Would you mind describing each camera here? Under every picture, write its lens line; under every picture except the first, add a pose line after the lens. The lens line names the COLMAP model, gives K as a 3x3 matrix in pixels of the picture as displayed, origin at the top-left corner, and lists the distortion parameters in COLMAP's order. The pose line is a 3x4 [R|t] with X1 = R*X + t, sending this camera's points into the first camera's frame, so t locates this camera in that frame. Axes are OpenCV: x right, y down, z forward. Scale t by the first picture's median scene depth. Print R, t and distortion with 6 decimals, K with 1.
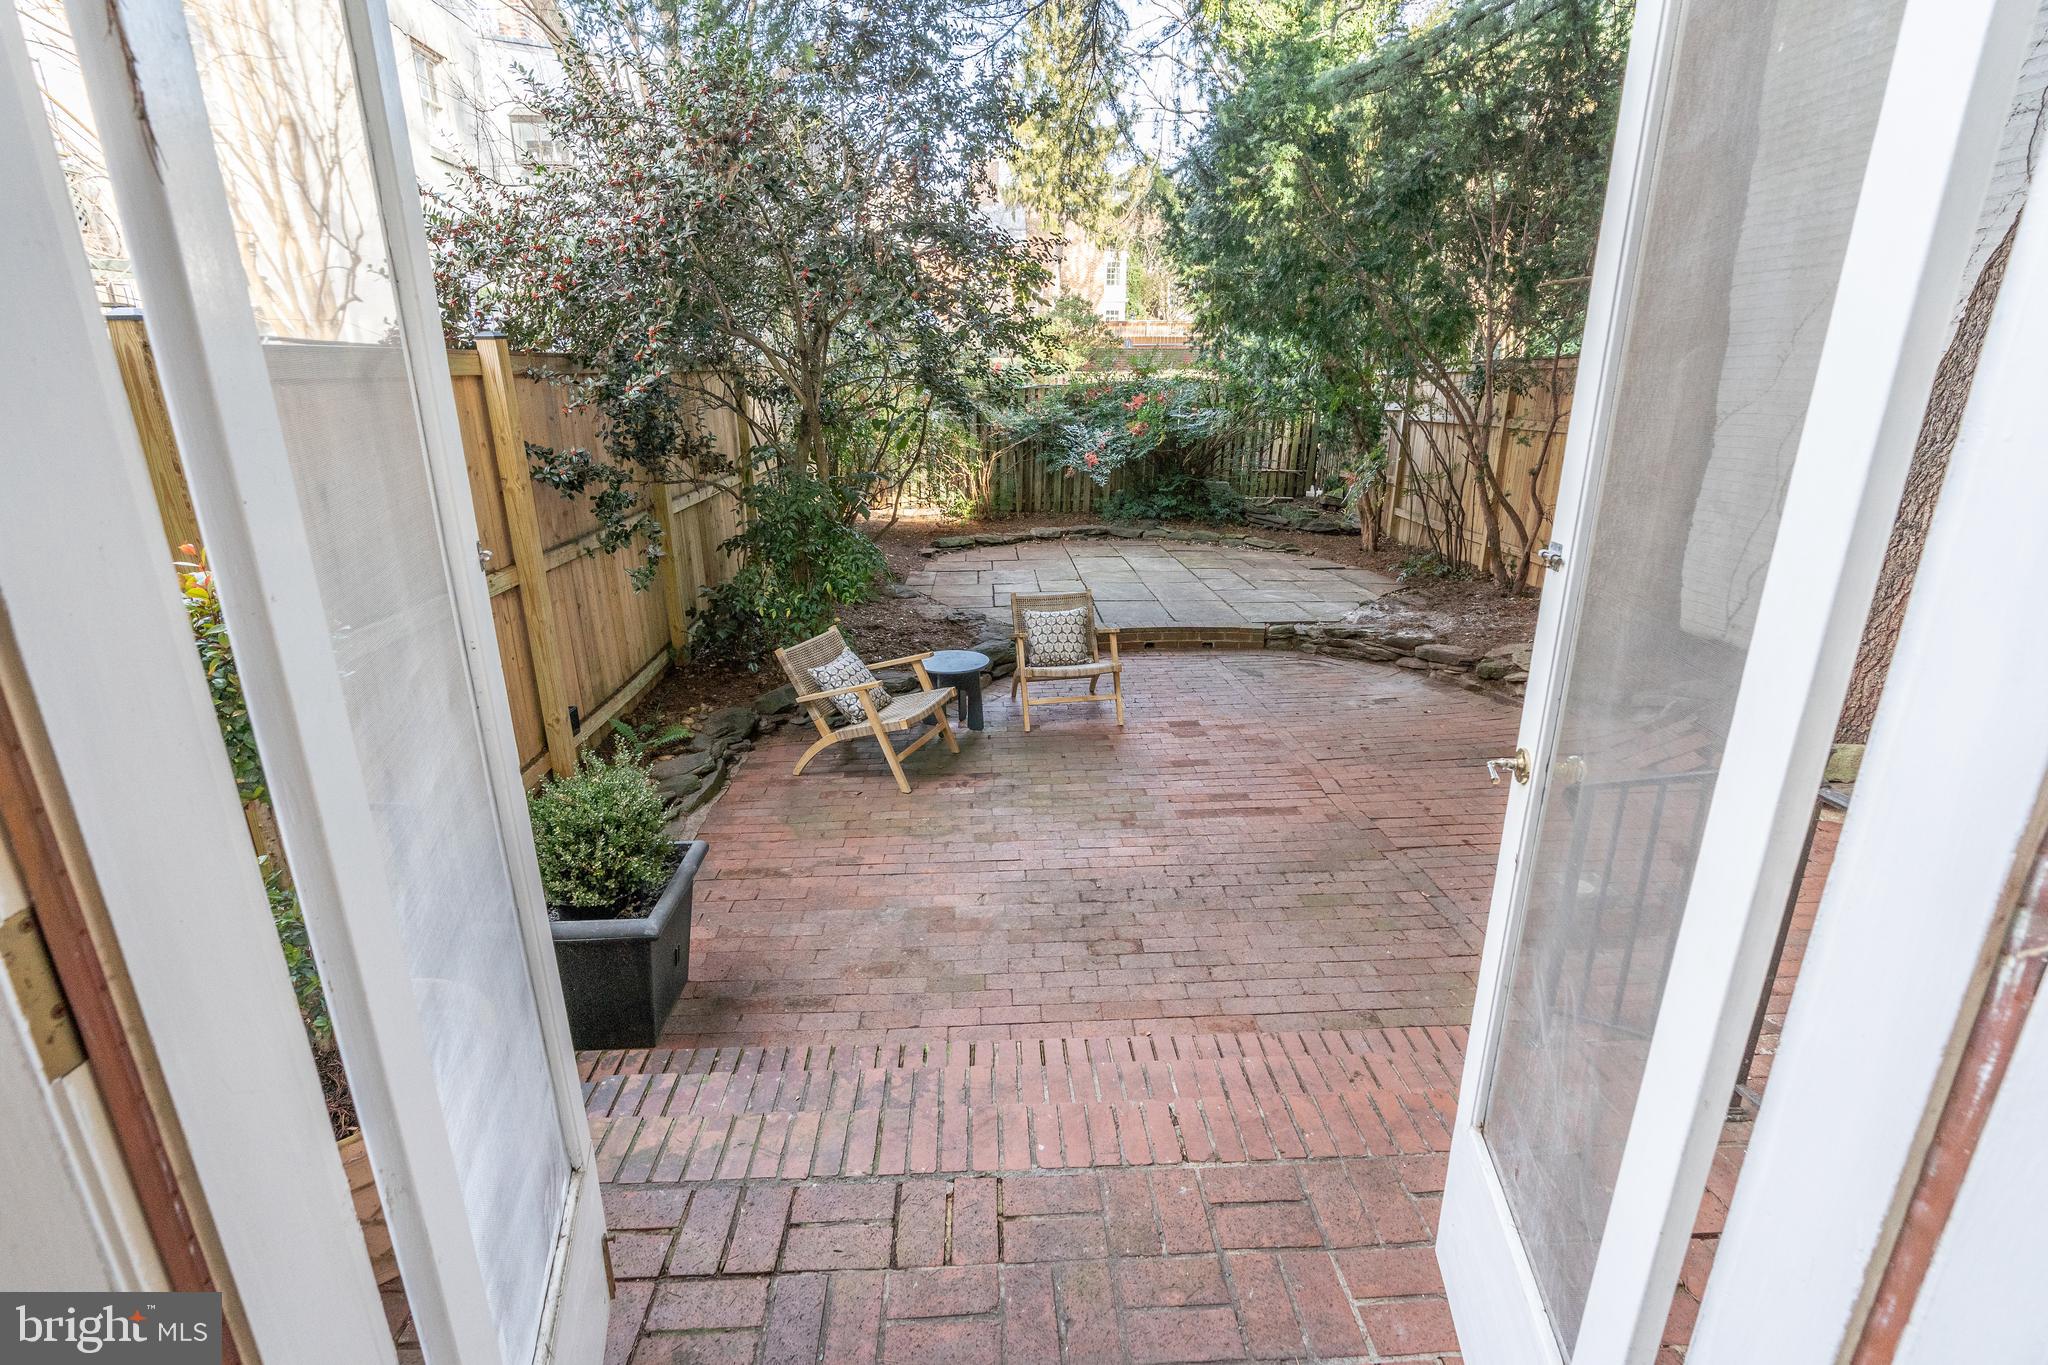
lens RADIAL K [[954.0, 0, 1025.4], [0, 954.0, 643.7], [0, 0, 1]] dist [-0.002388, 0.000728]
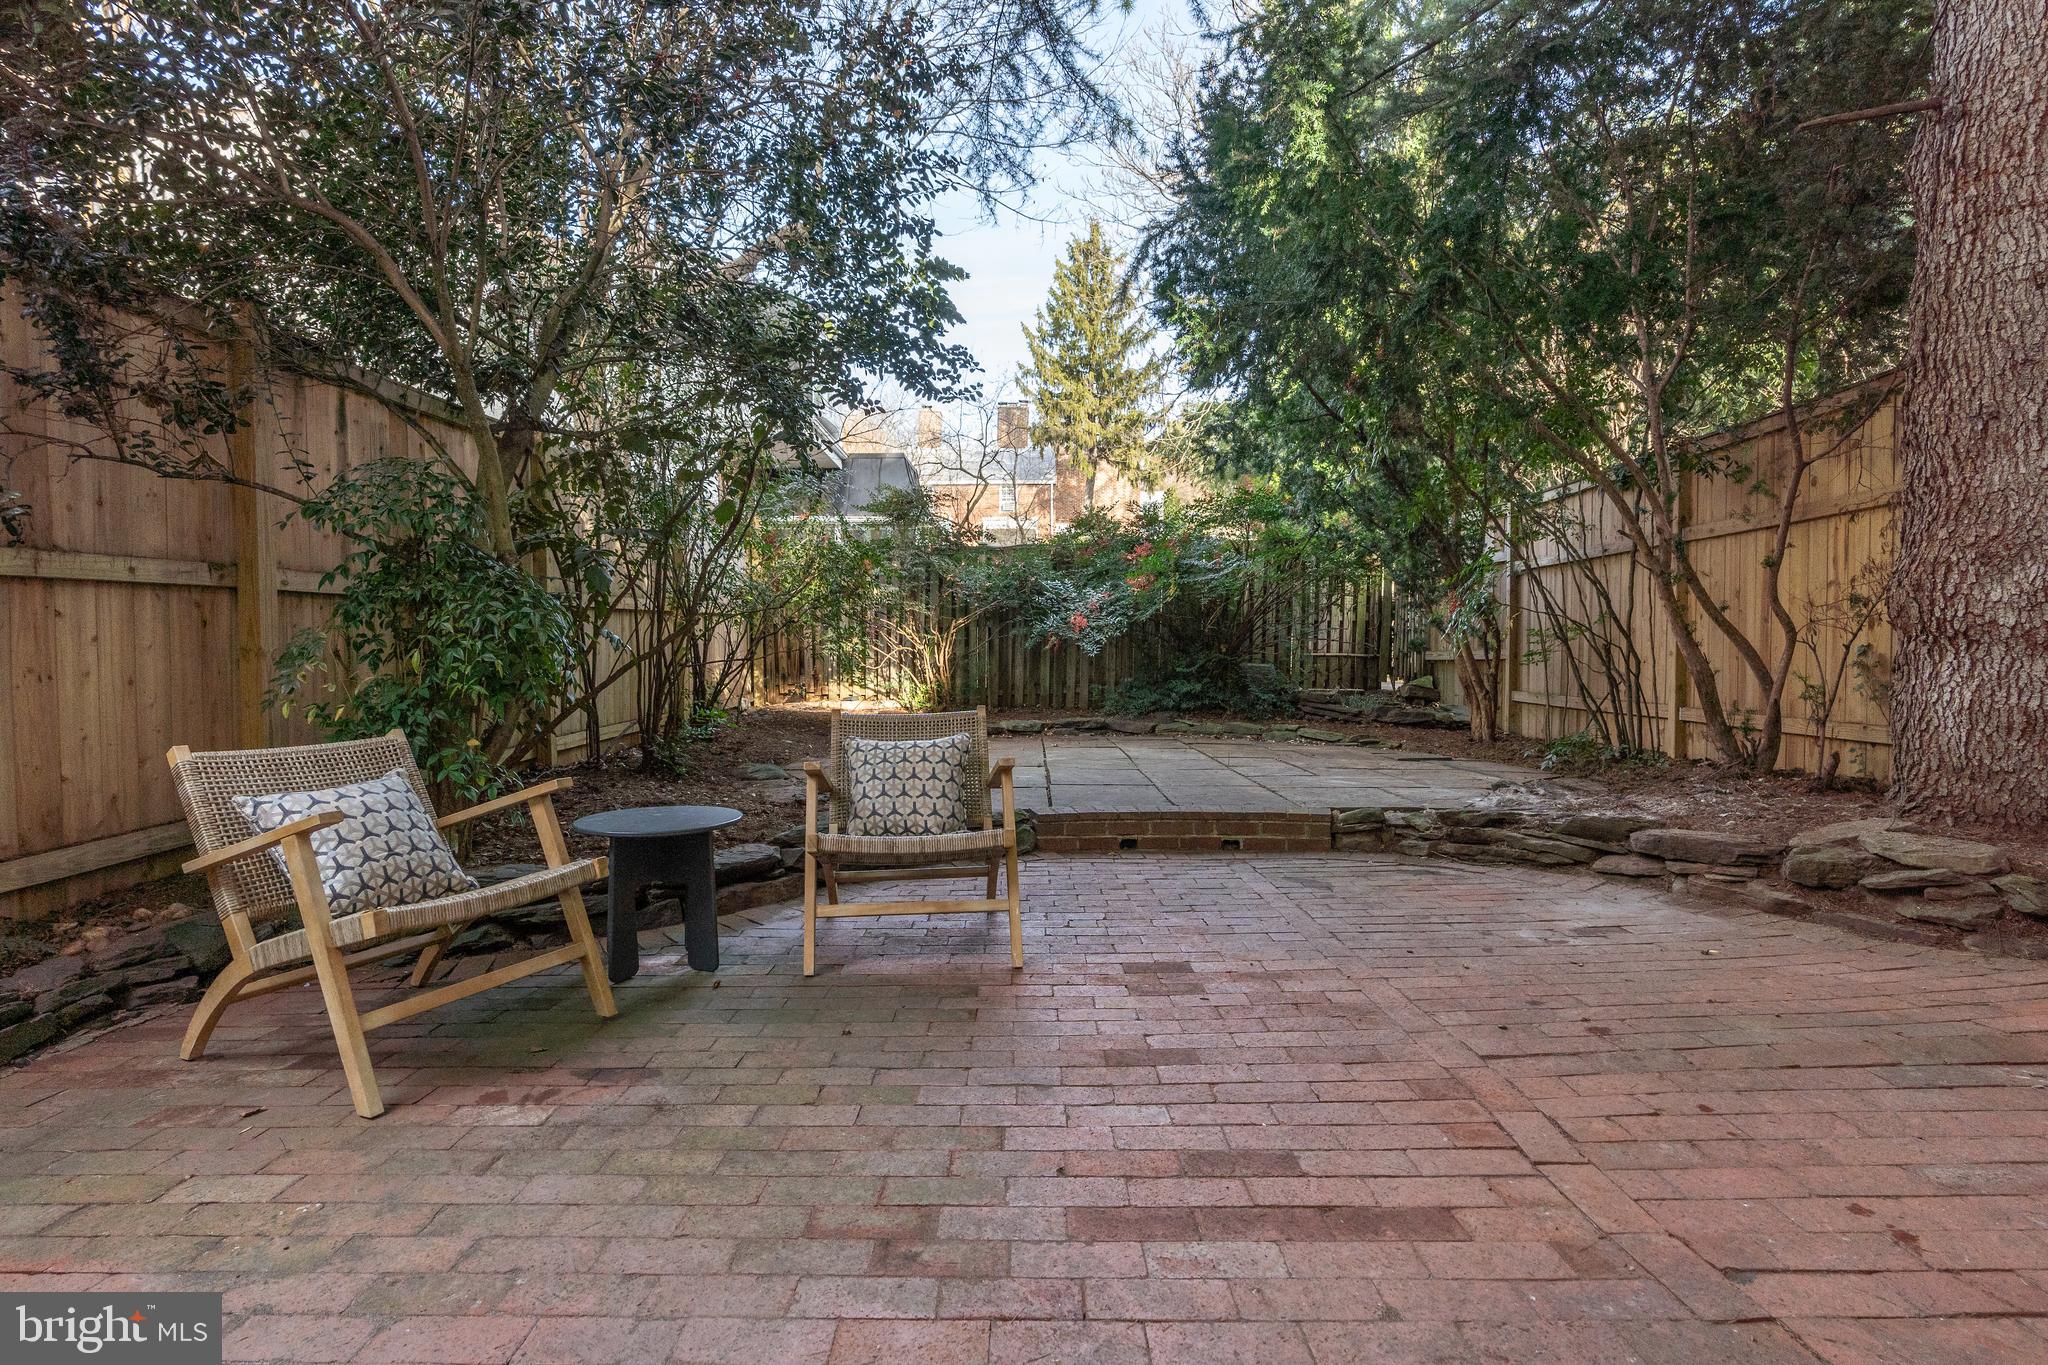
lens RADIAL K [[918.1, 0, 1024.0], [0, 918.1, 682.5], [0, 0, 1]] dist [-0.003511, 0.000469]
pose [[0.996588, -0.005273, -0.082372, 0.134312], [-0.017182, 0.962844, -0.269509, 0.069229], [0.080732, 0.270005, 0.959468, 0.516052]]
